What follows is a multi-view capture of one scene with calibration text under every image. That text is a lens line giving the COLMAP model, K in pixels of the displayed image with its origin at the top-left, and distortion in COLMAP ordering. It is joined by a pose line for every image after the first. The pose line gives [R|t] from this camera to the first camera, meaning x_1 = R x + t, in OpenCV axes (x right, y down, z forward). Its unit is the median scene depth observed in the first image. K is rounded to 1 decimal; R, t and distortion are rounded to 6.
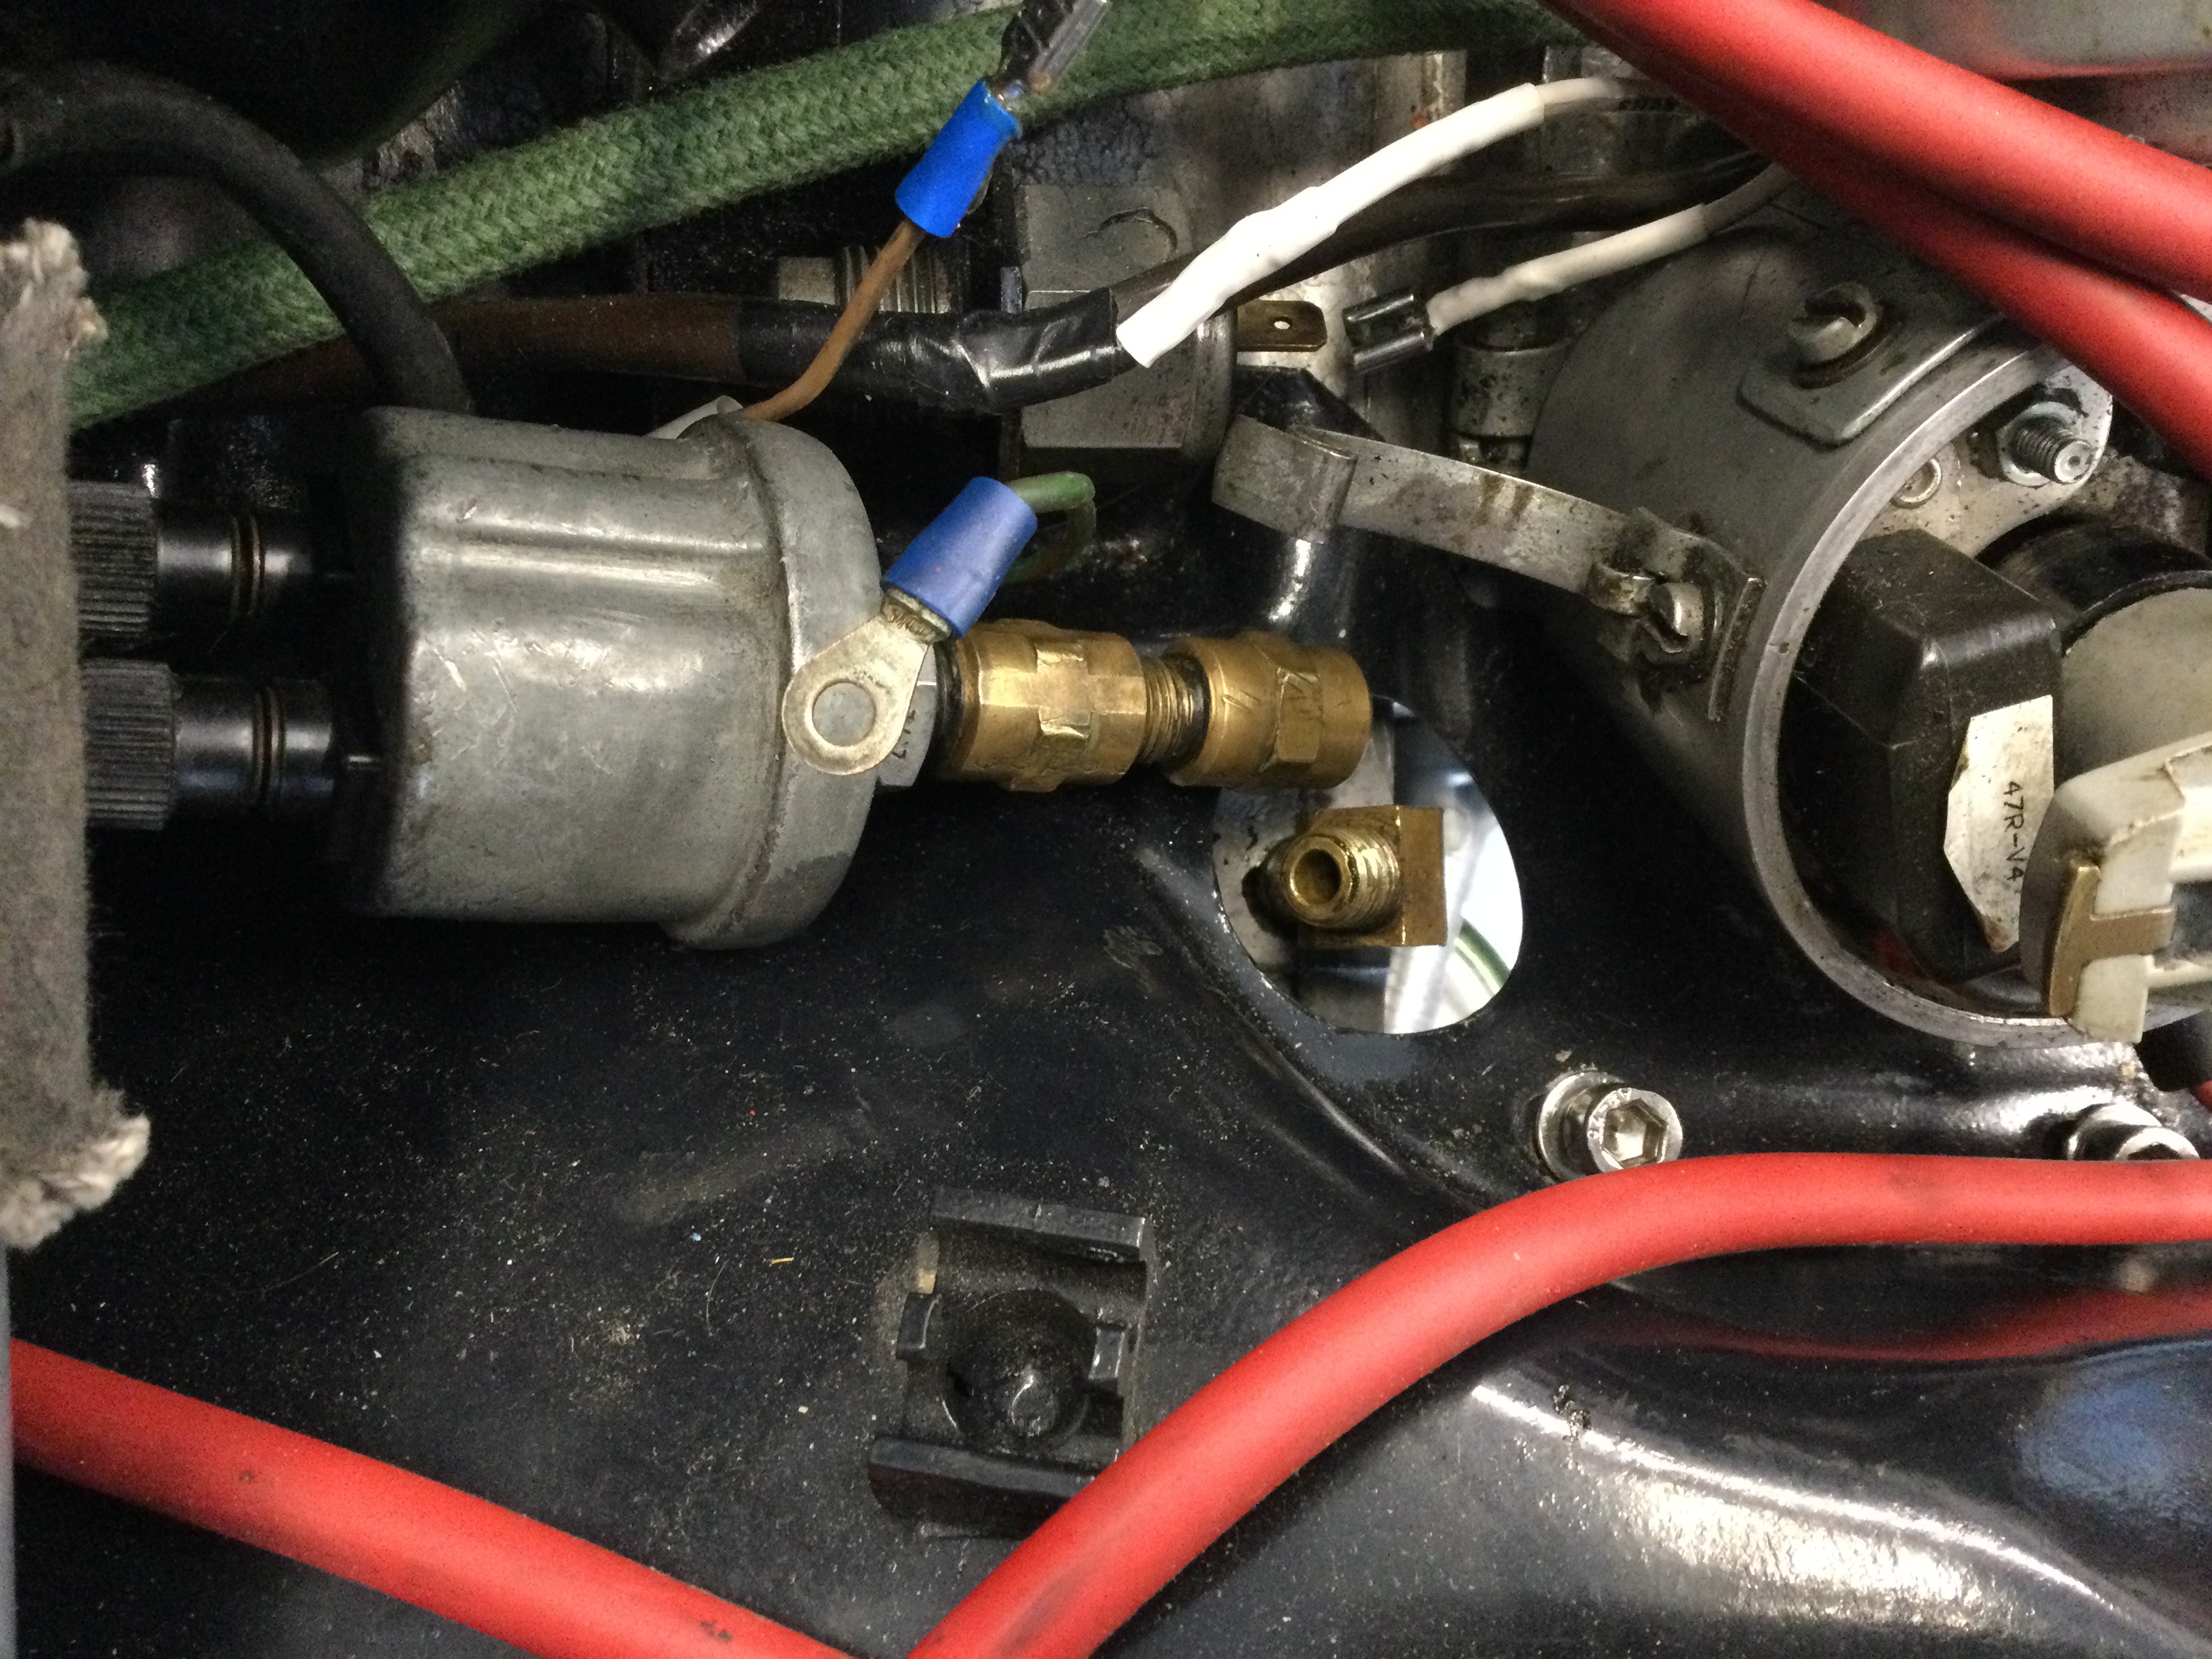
lens RADIAL K [[2287.8, 0, 1110.7], [0, 2287.8, 932.1], [0, 0, 1]] dist [0.267234, -0.518045]
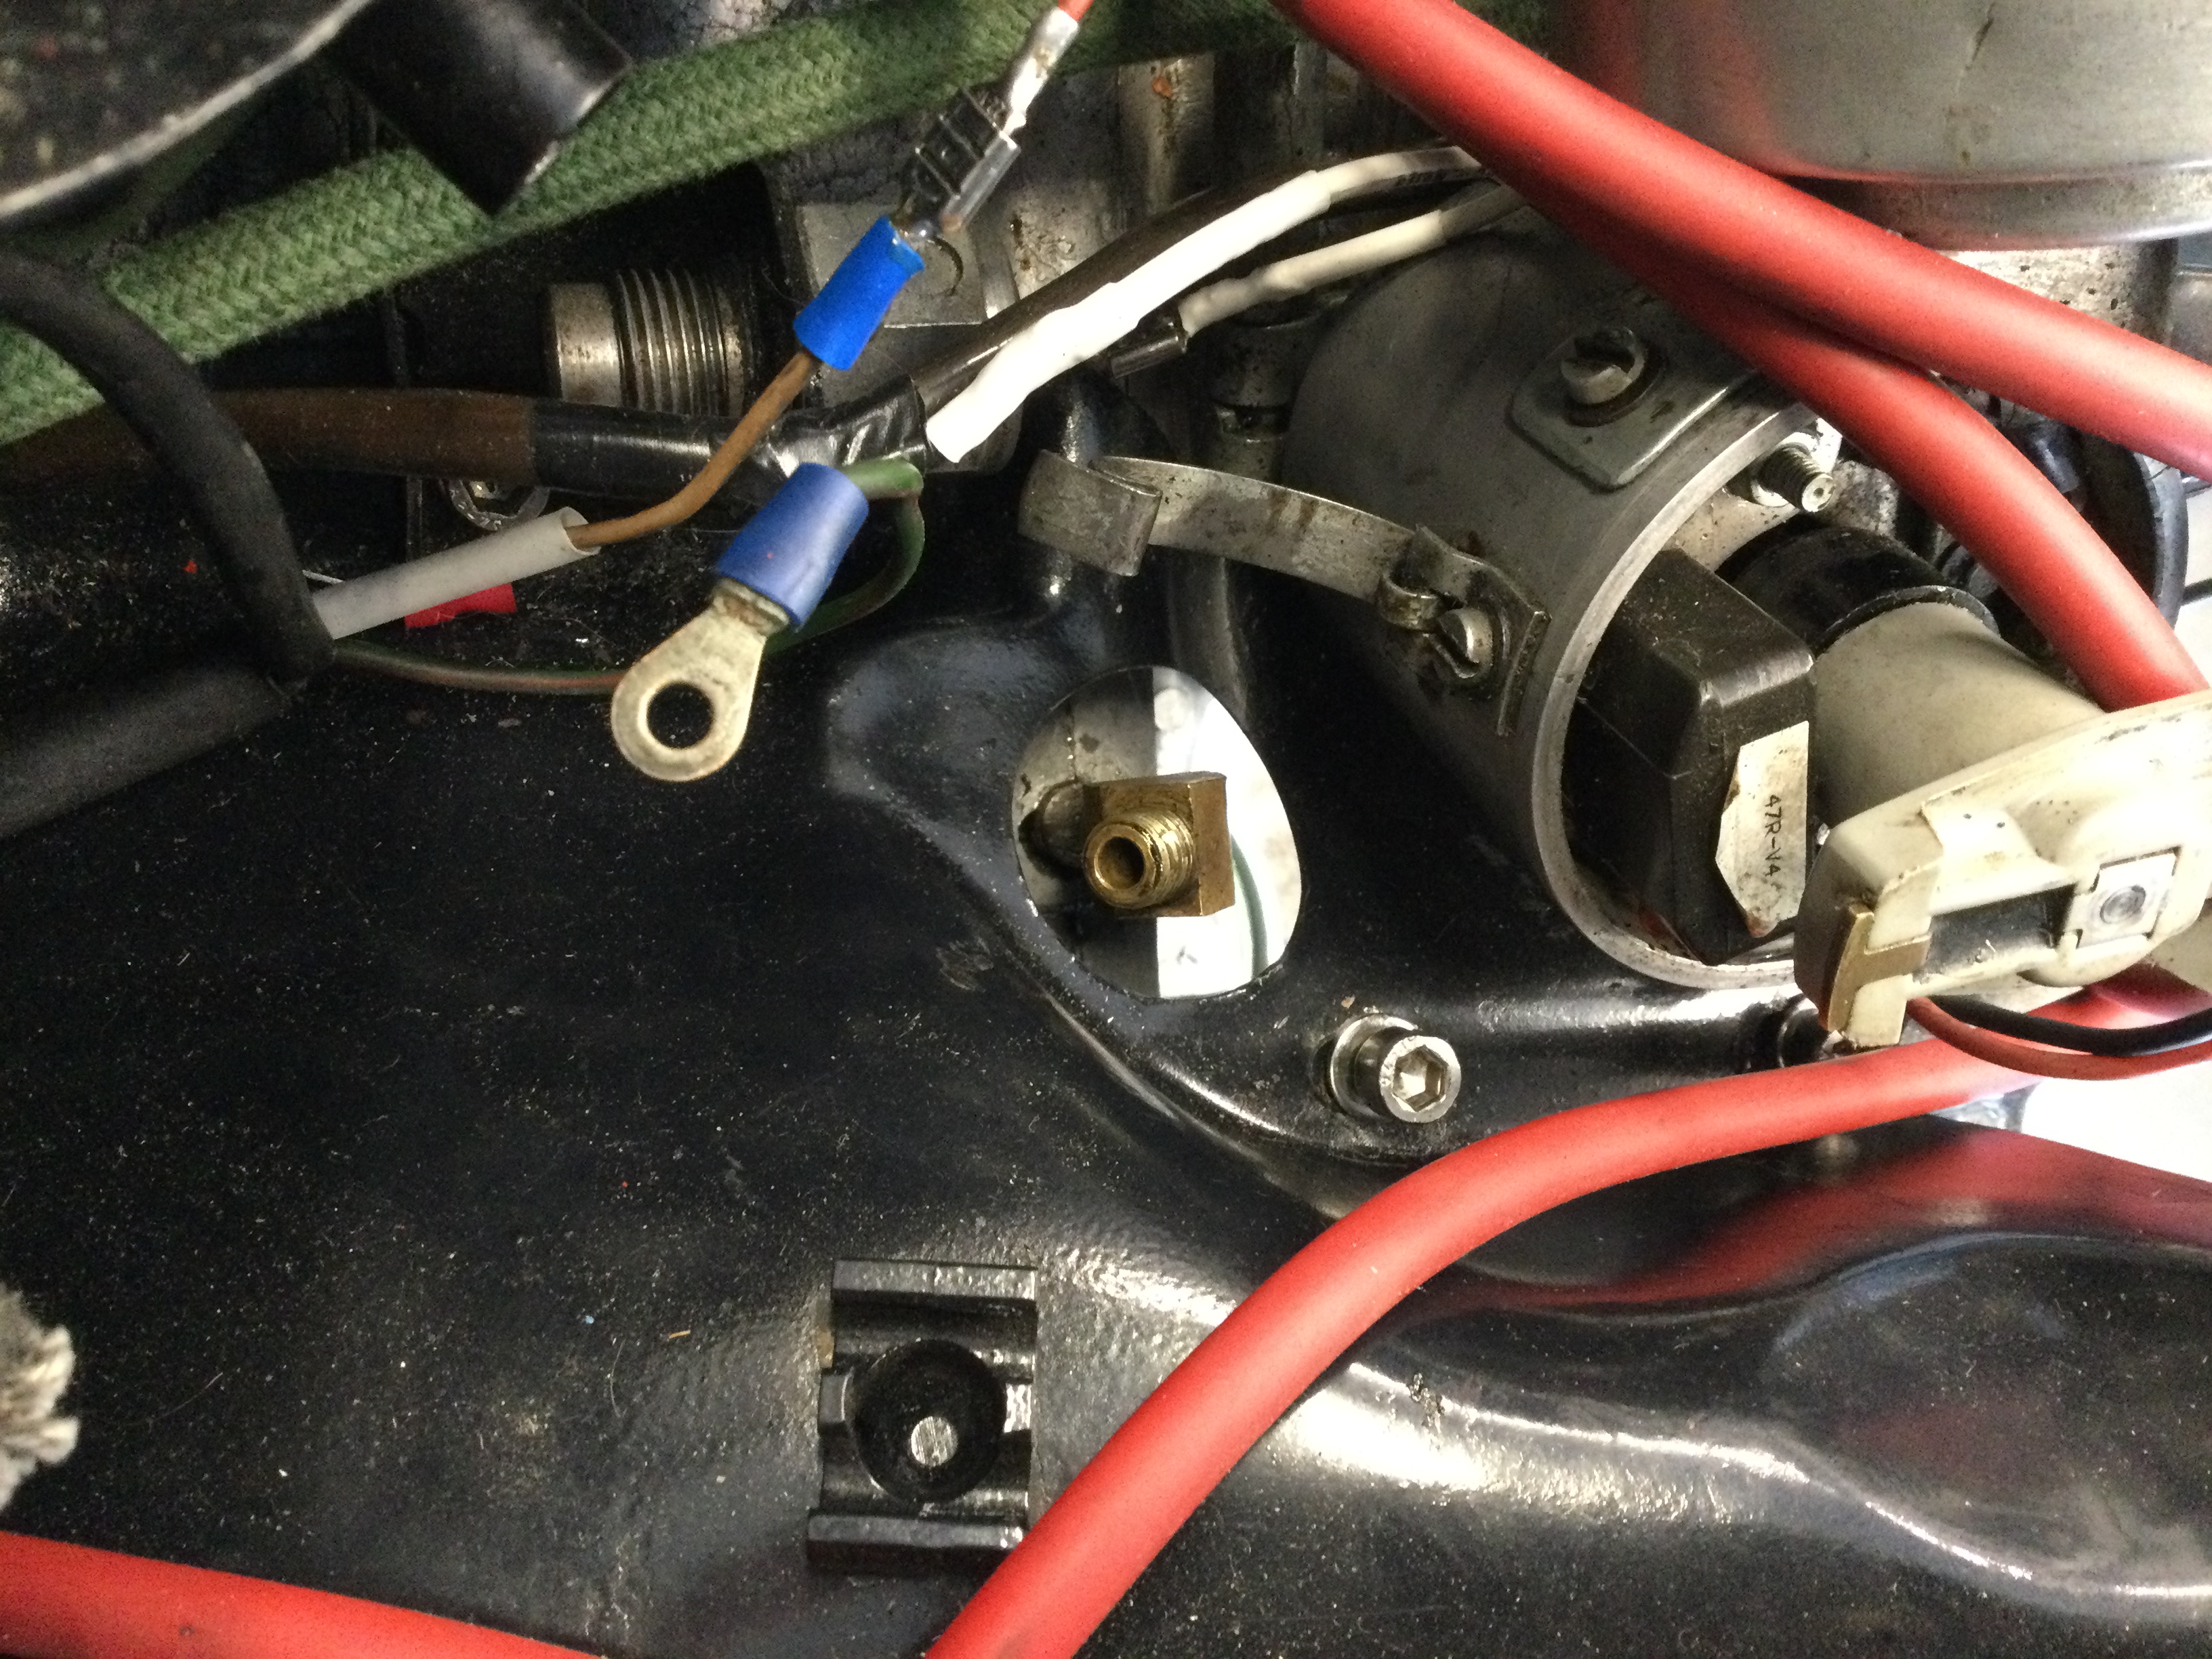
lens RADIAL K [[2287.8, 0, 1110.7], [0, 2287.8, 932.1], [0, 0, 1]] dist [0.267234, -0.518045]
pose [[0.981145, -0.085651, 0.173259, -0.110435], [0.058400, 0.985922, 0.156677, -0.176209], [-0.184239, -0.143604, 0.972334, -0.020238]]
